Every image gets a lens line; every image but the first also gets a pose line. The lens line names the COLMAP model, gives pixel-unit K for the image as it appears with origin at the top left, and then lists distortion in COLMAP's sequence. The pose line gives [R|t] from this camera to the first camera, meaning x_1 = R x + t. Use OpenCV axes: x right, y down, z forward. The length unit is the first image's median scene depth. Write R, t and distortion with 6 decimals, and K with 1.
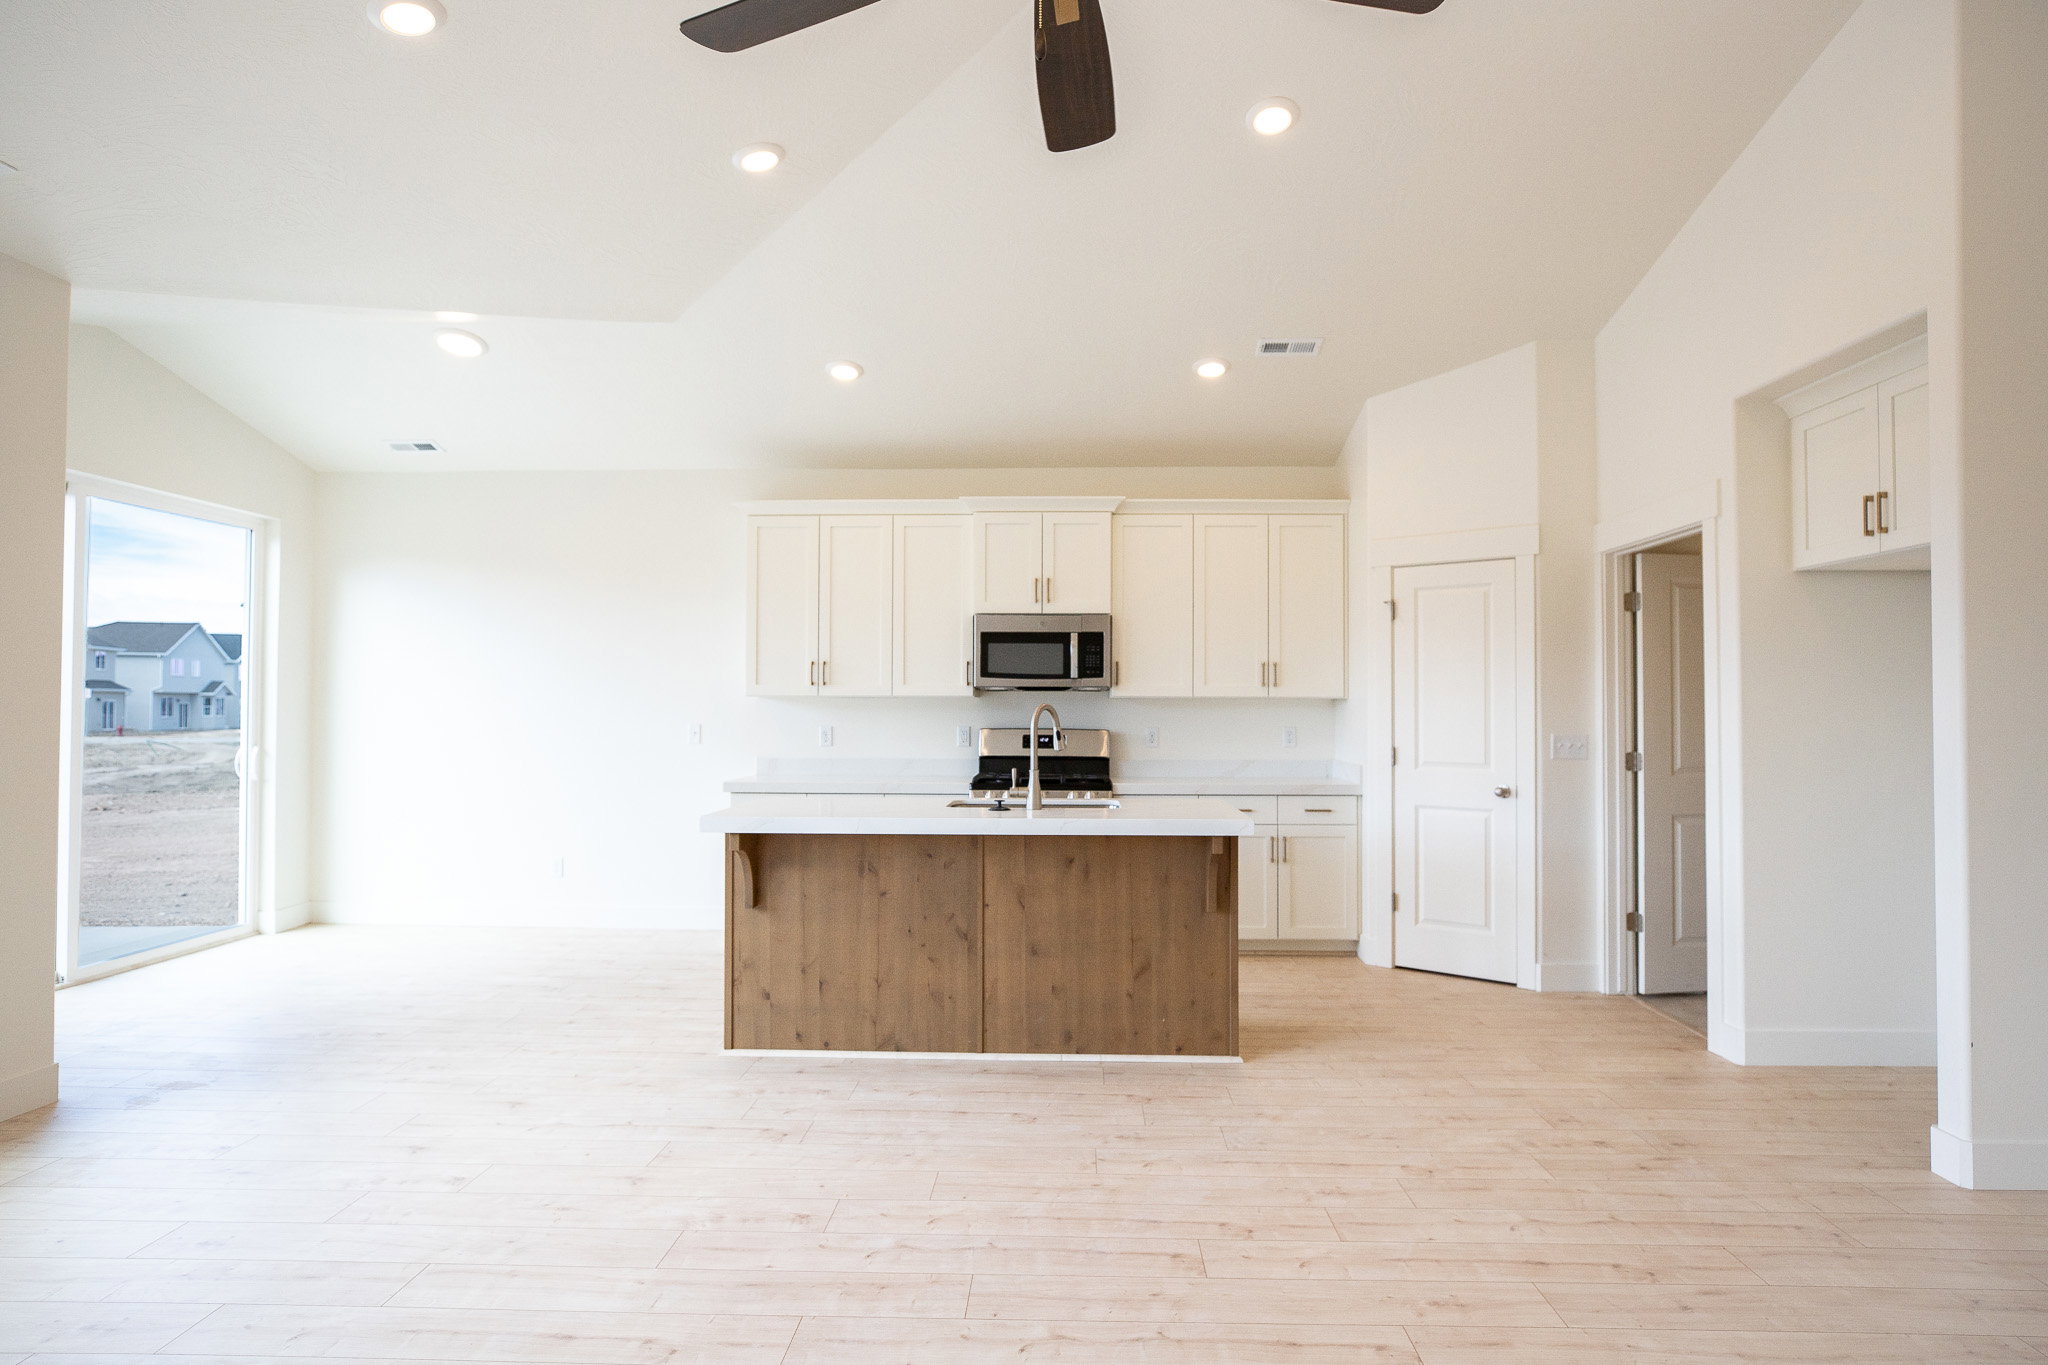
lens RADIAL K [[1175.2, 0, 1026.7], [0, 1175.2, 690.0], [0, 0, 1]] dist [-0.020085, 0.005646]
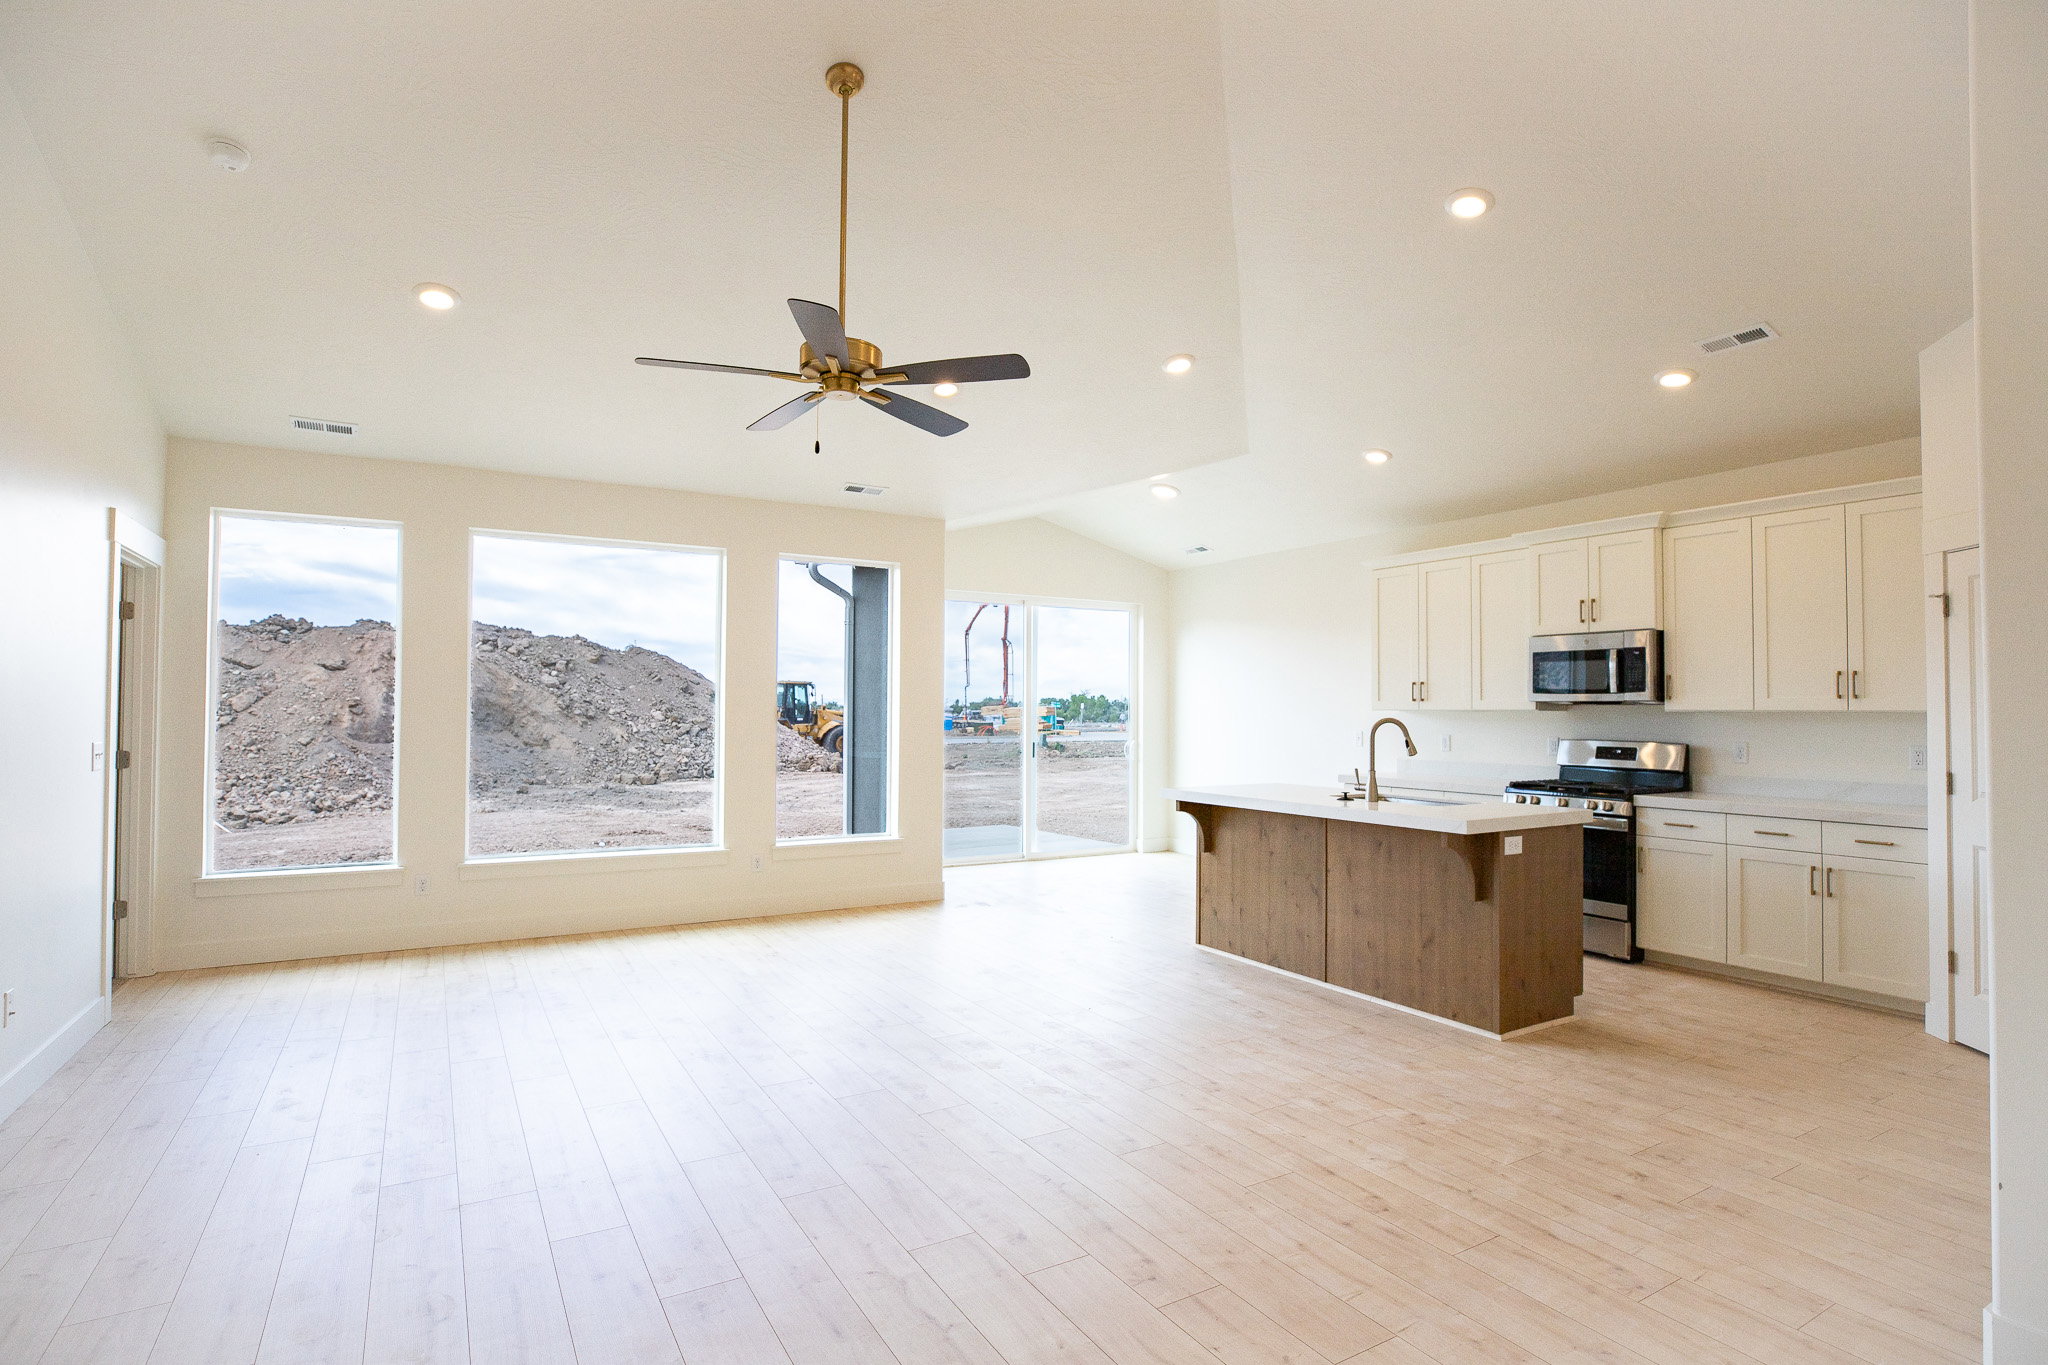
lens RADIAL K [[1063.4, 0, 1022.8], [0, 1063.4, 683.8], [0, 0, 1]] dist [-0.004598, 0.000149]
pose [[0.523876, -0.021442, -0.851525, 0.792668], [0.009577, 0.999768, -0.019283, -0.006710], [0.851741, 0.001947, 0.523959, 0.080326]]
